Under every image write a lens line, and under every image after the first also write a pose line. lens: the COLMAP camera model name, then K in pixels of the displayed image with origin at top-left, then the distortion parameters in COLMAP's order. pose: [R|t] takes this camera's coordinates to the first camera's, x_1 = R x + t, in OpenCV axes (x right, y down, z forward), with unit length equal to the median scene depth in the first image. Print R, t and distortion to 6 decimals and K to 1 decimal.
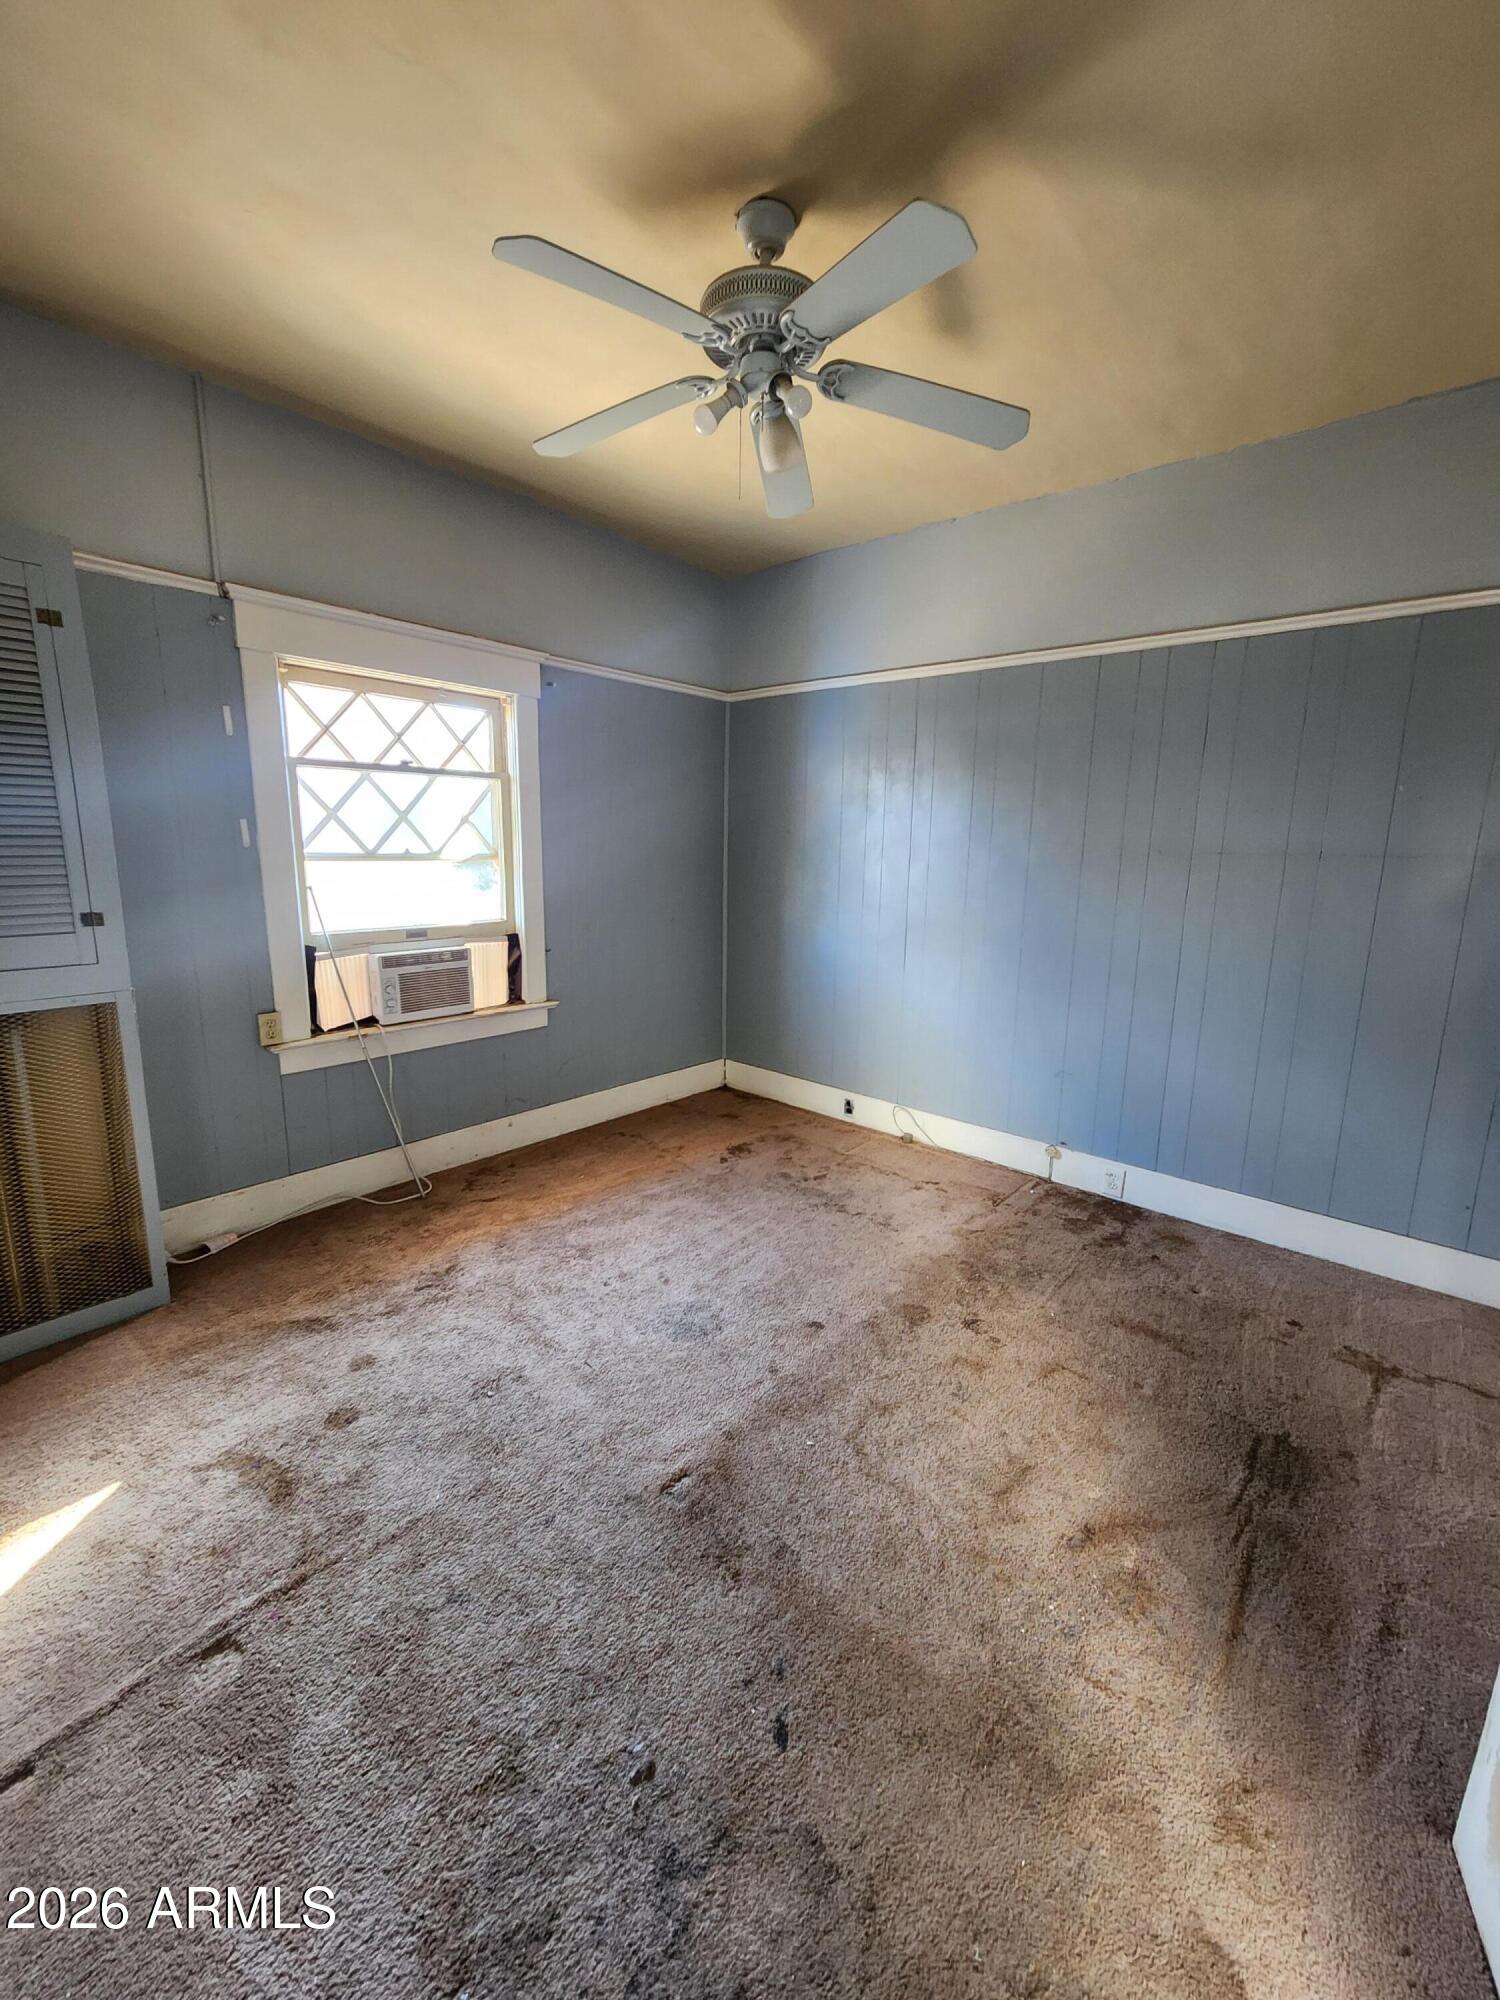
lens RADIAL K [[810.3, 0, 759.6], [0, 810.3, 1003.2], [0, 0, 1]] dist [-0.015728, 0.000009]
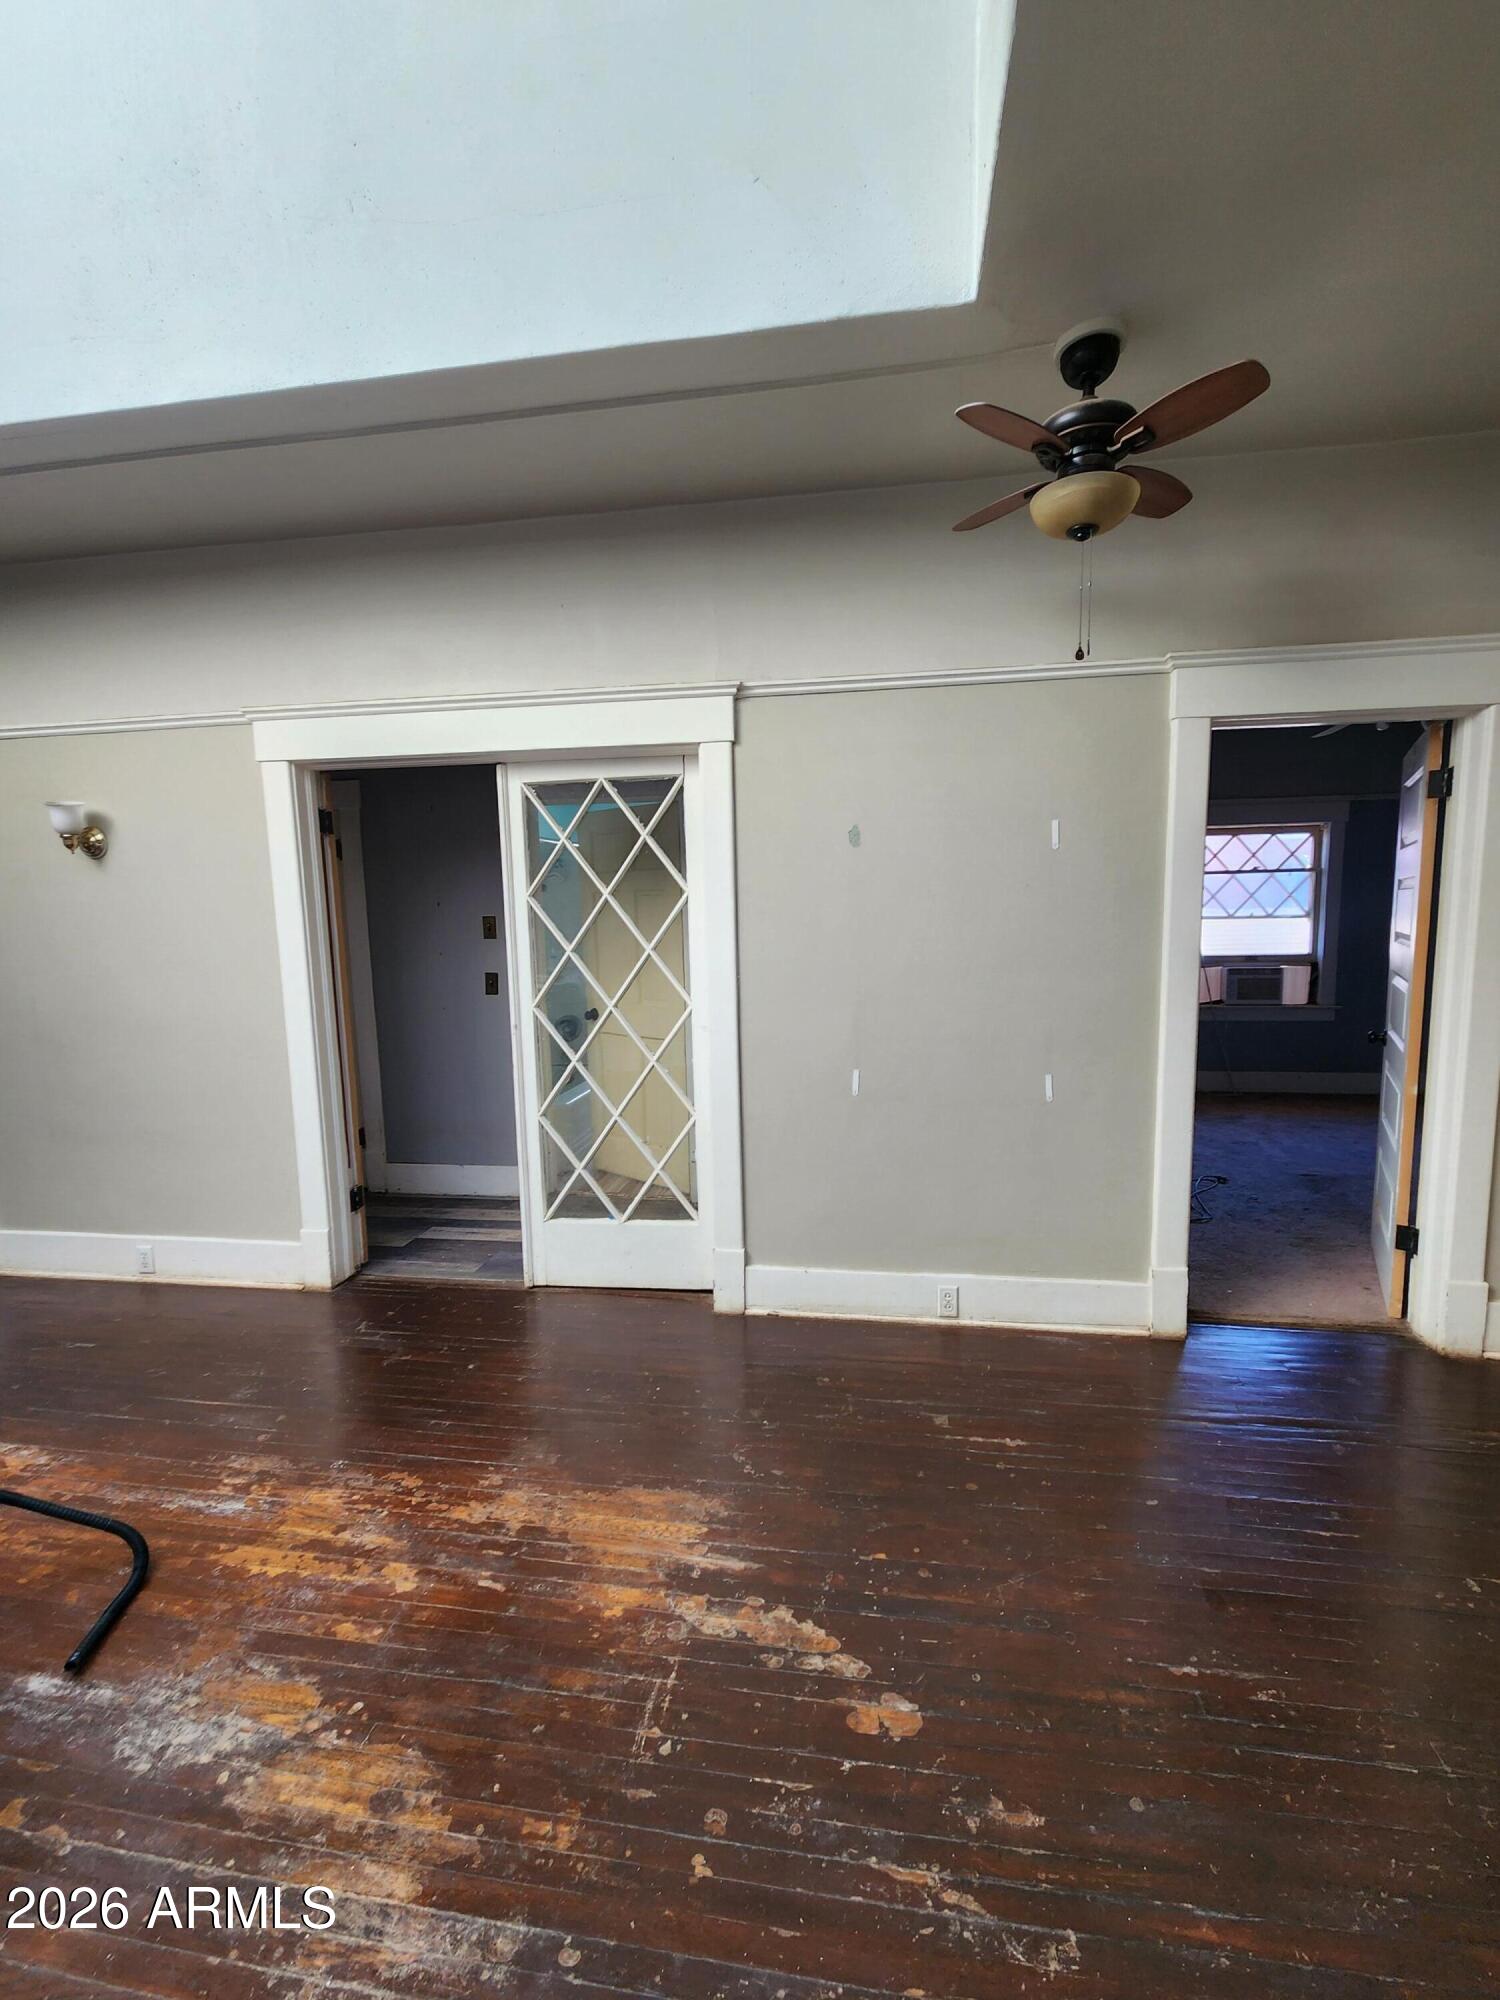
lens RADIAL K [[810.3, 0, 759.6], [0, 810.3, 1003.2], [0, 0, 1]] dist [-0.015728, 0.000009]
pose [[0.518546, 0.066320, -0.852474, 0.554073], [-0.133377, 0.991057, -0.004029, 0.168687], [0.844583, 0.115789, 0.522755, -0.879446]]
